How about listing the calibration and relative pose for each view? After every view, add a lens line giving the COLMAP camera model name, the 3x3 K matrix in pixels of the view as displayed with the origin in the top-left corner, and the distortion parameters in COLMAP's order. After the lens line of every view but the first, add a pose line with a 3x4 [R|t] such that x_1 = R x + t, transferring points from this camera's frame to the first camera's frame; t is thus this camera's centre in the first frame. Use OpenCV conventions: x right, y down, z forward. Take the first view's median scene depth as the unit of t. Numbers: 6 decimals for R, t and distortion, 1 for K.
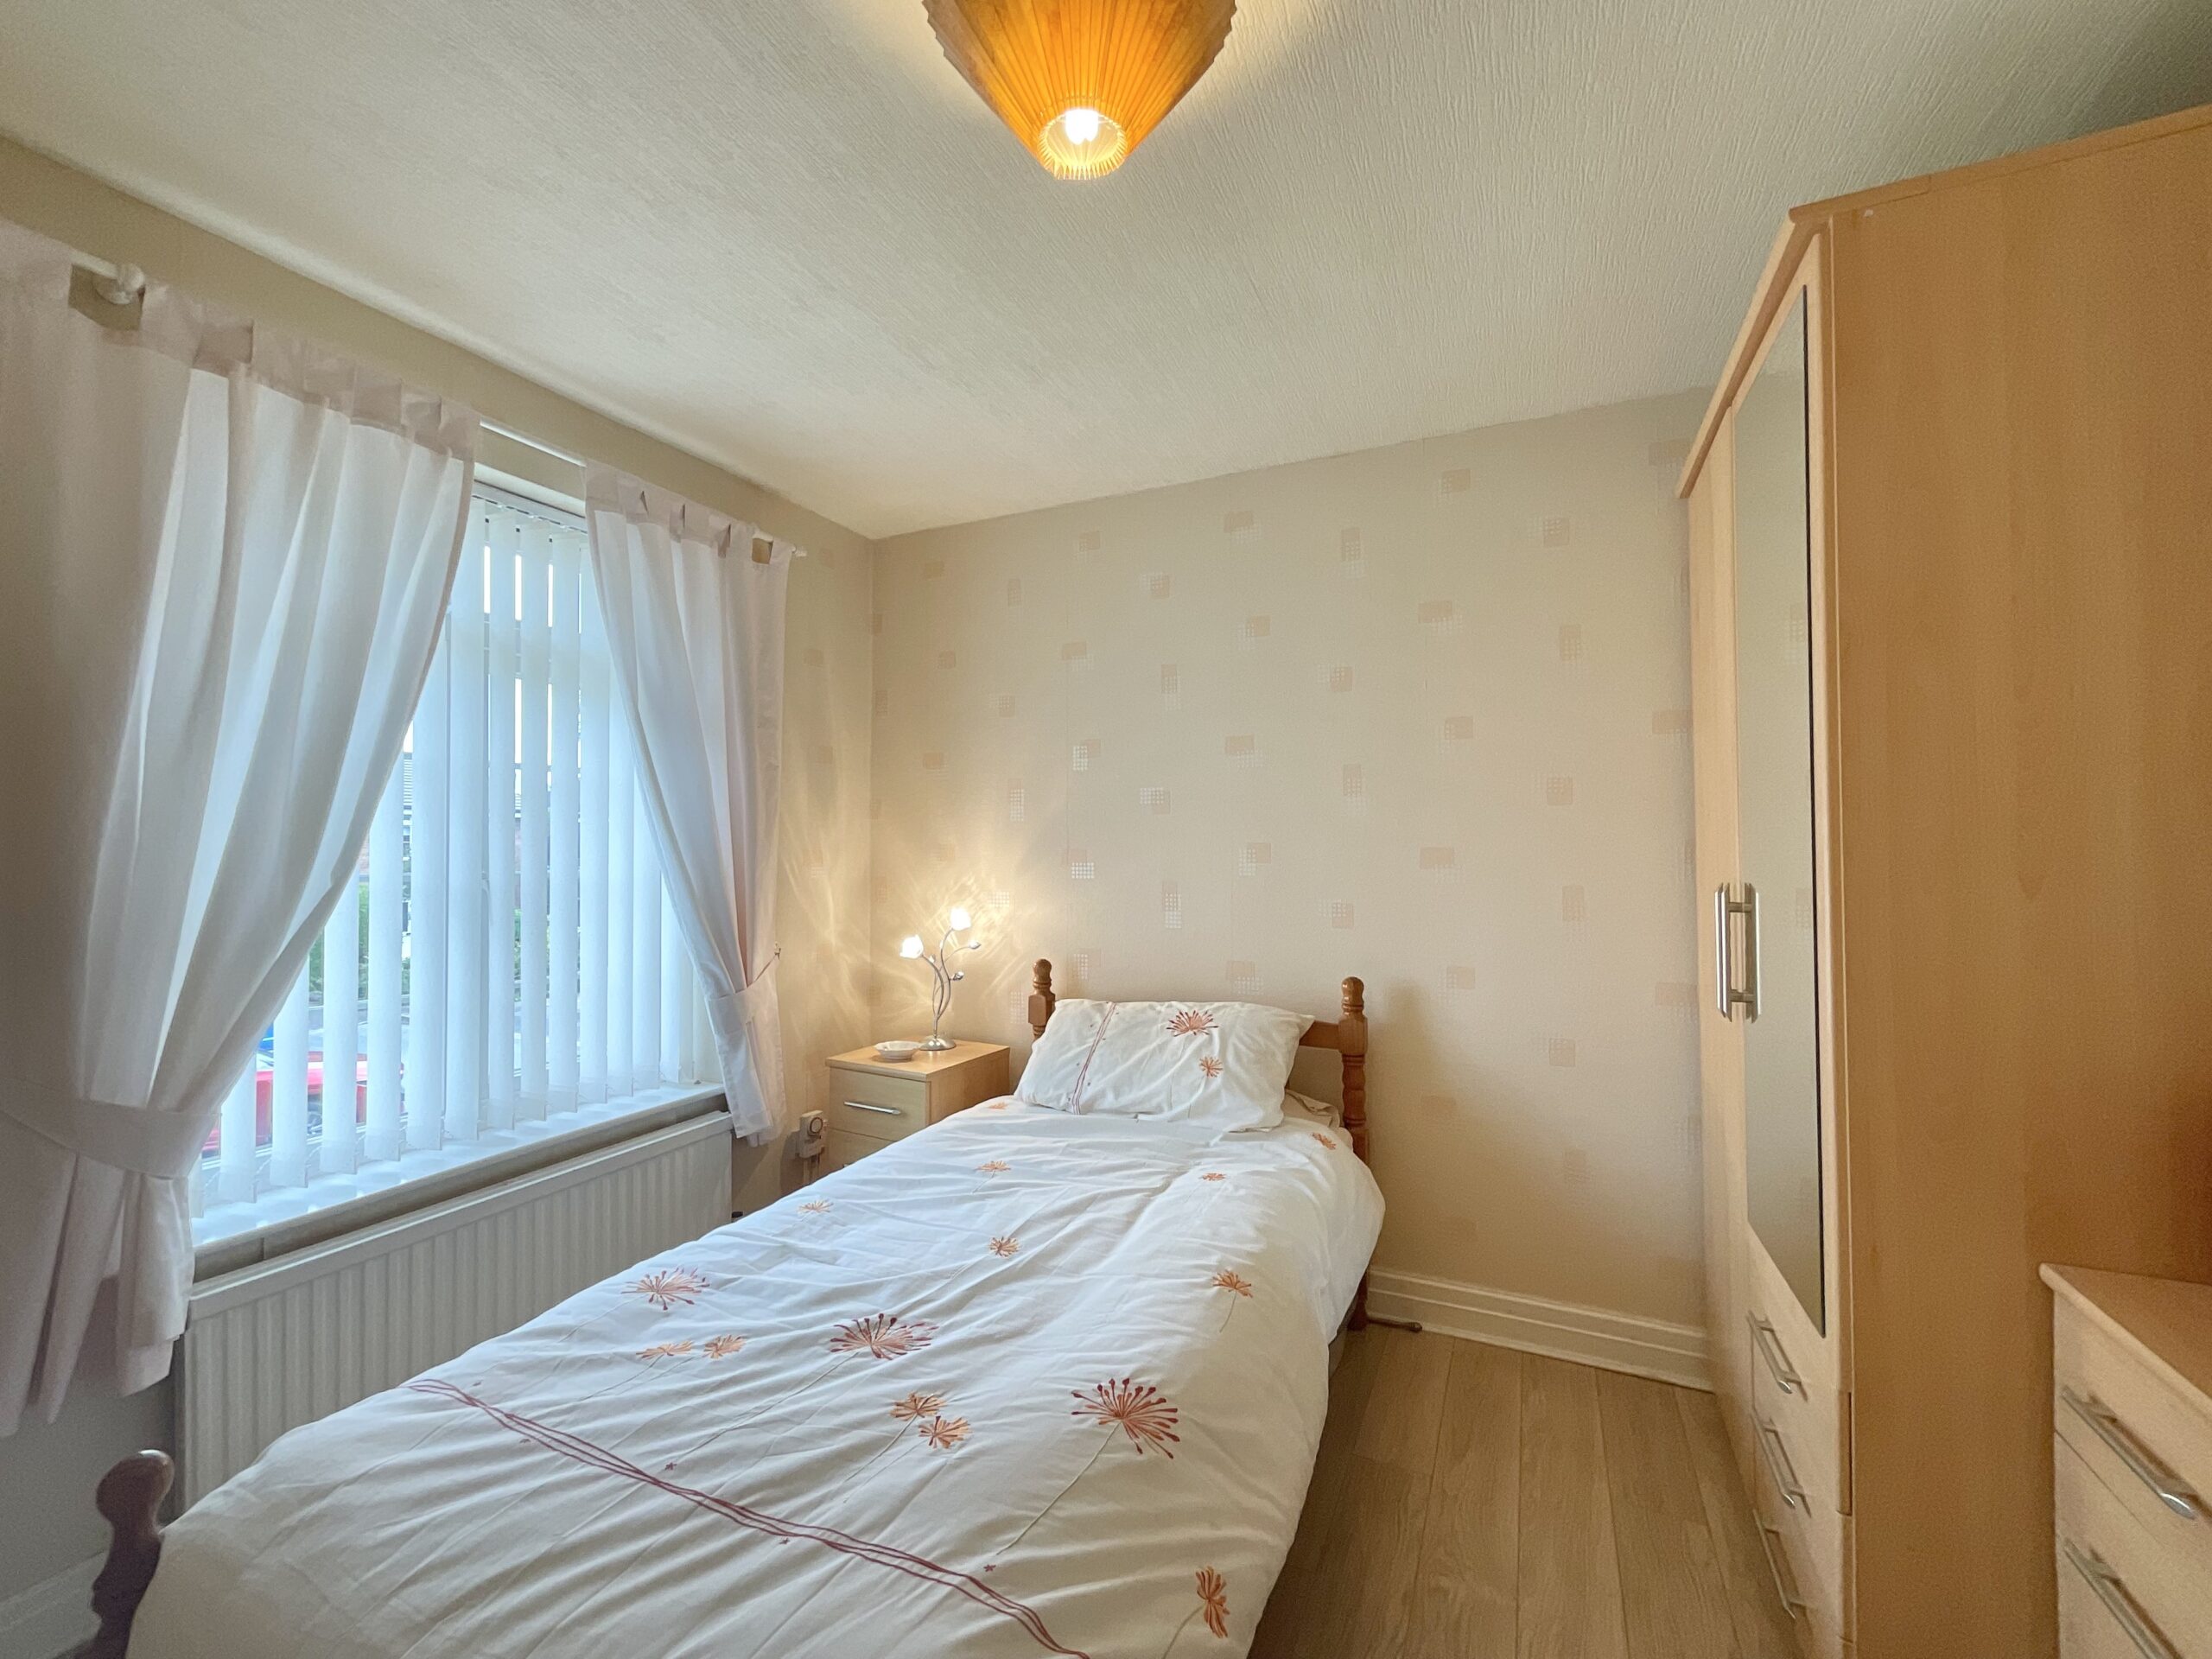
lens RADIAL K [[905.2, 0, 1106.0], [0, 905.2, 829.5], [0, 0, 1]] dist [0.000081, 0.000156]
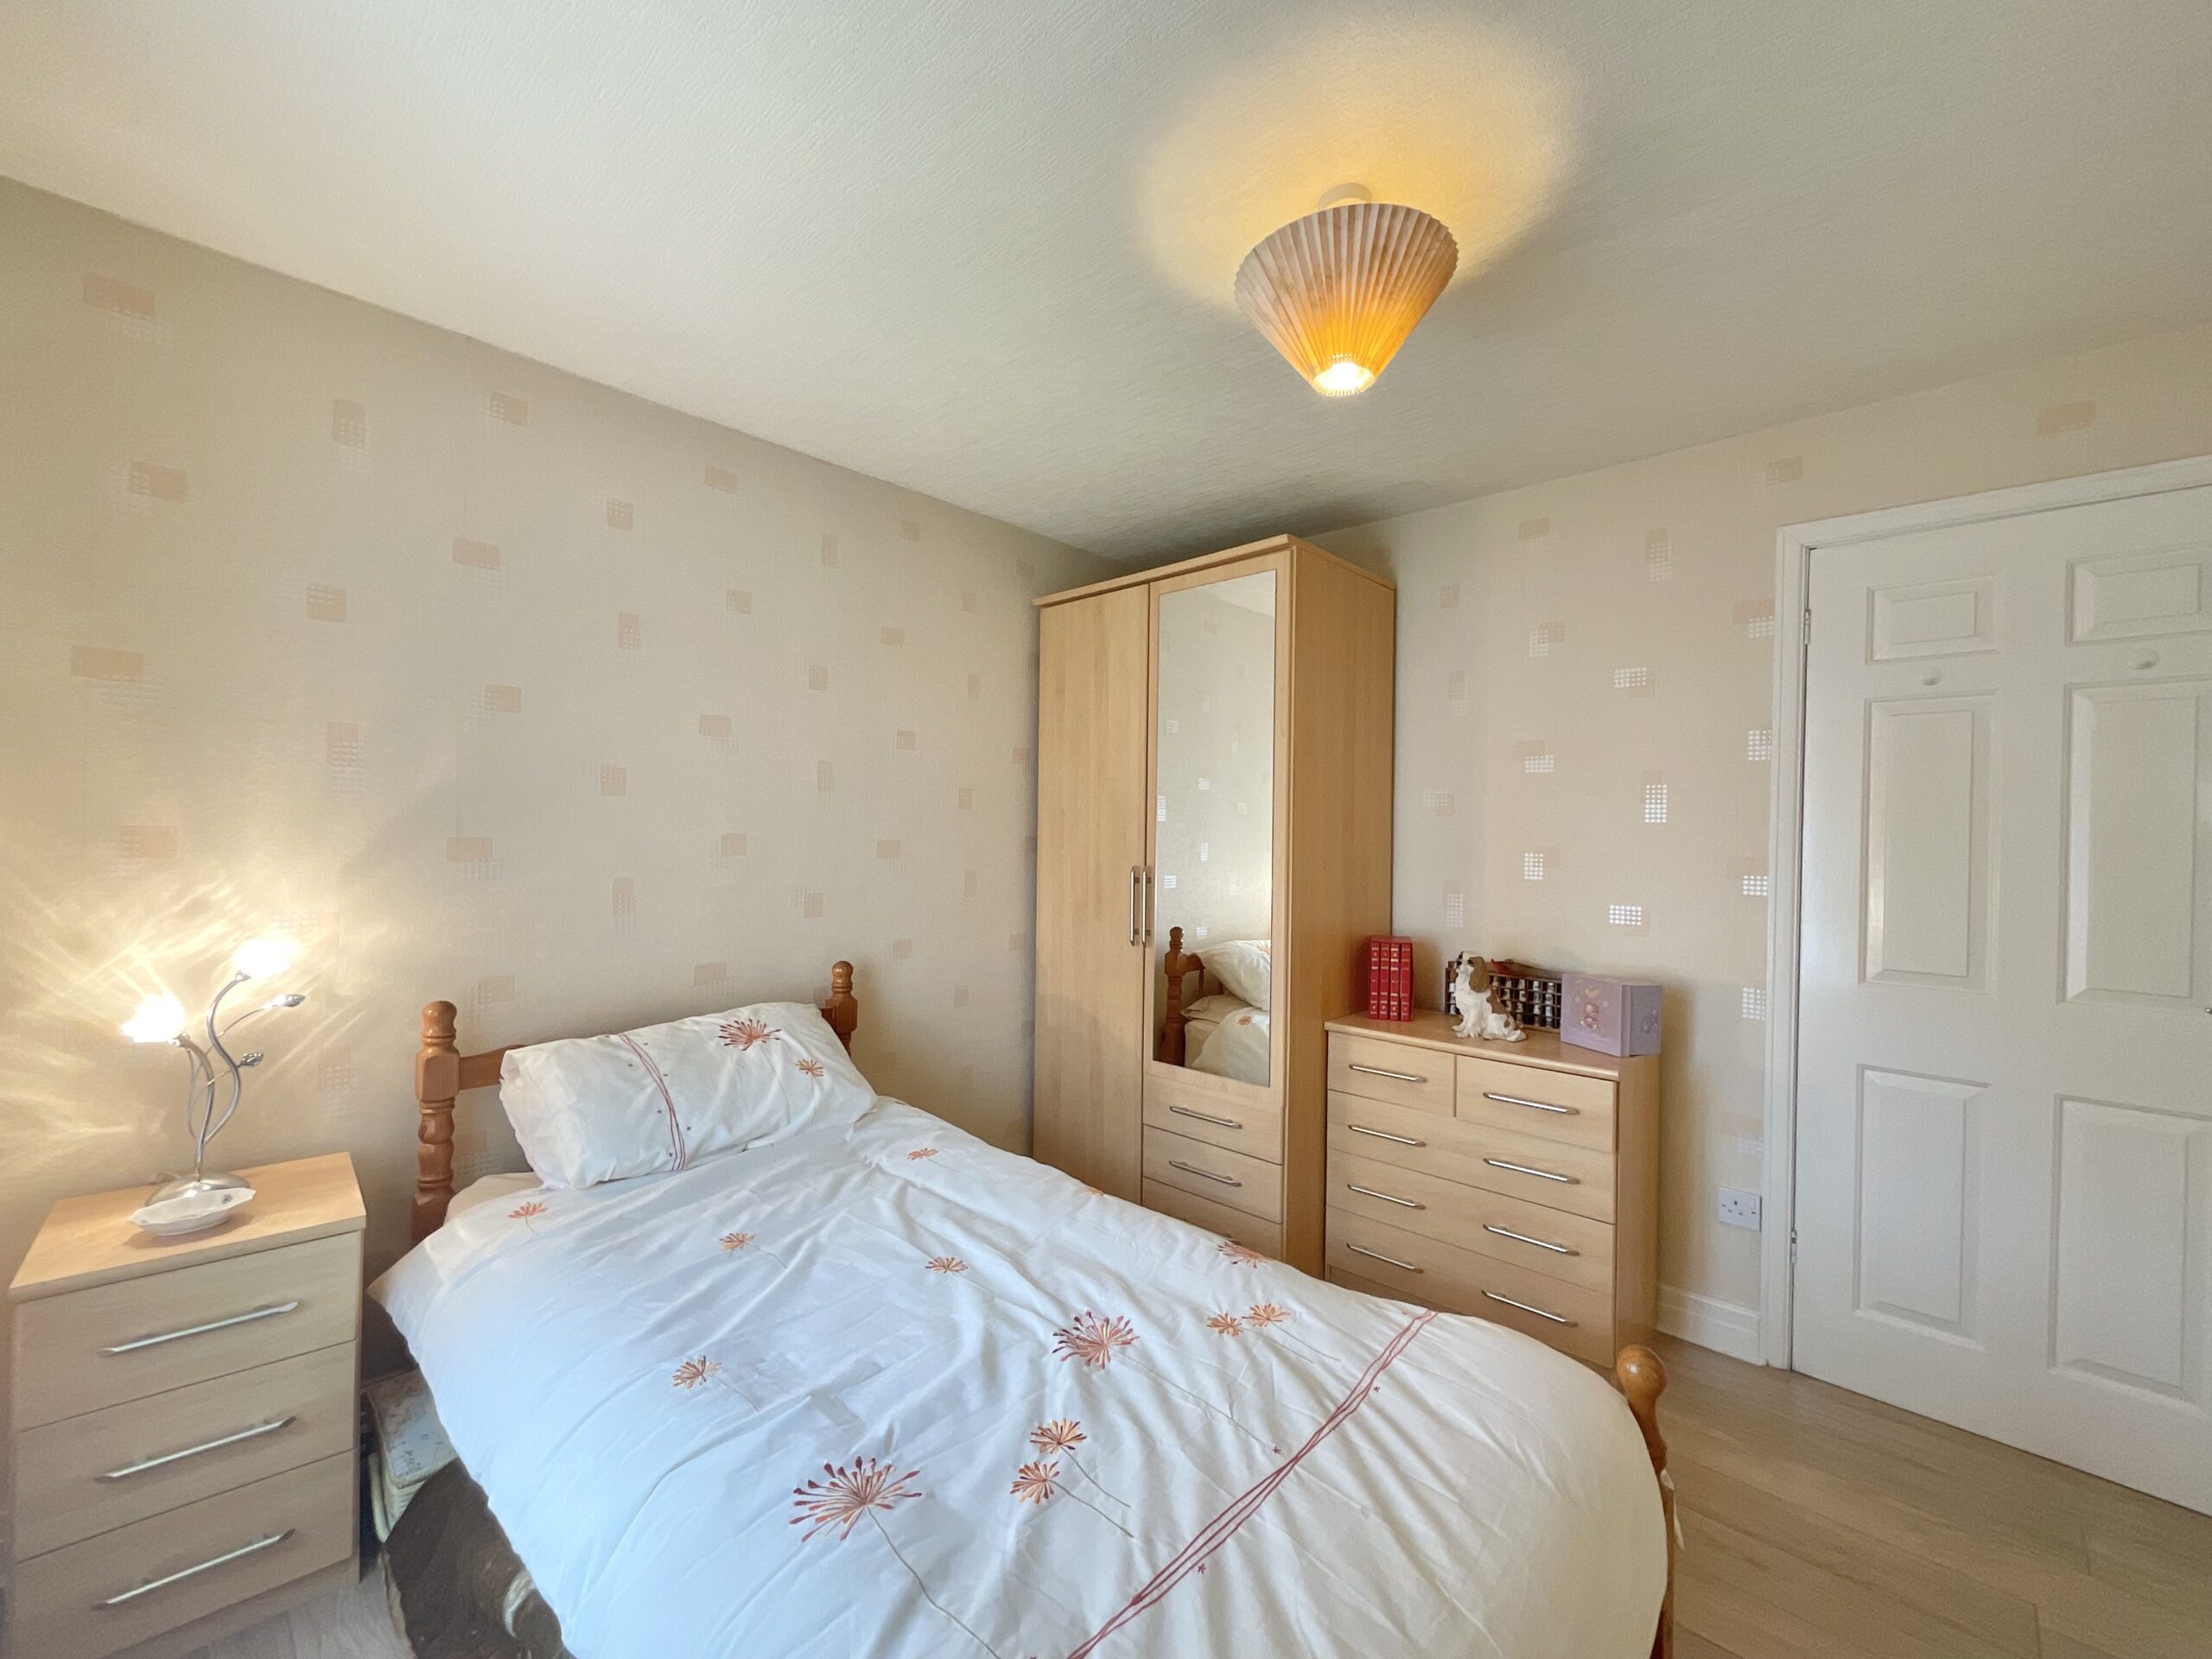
lens RADIAL K [[902.6, 0, 1111.9], [0, 902.6, 828.4], [0, 0, 1]] dist [0.001504, -0.004278]
pose [[0.308392, 0.015345, 0.951136, -0.764276], [-0.035106, 0.999372, -0.004741, 0.000209], [-0.950611, -0.031929, 0.308737, 0.440313]]
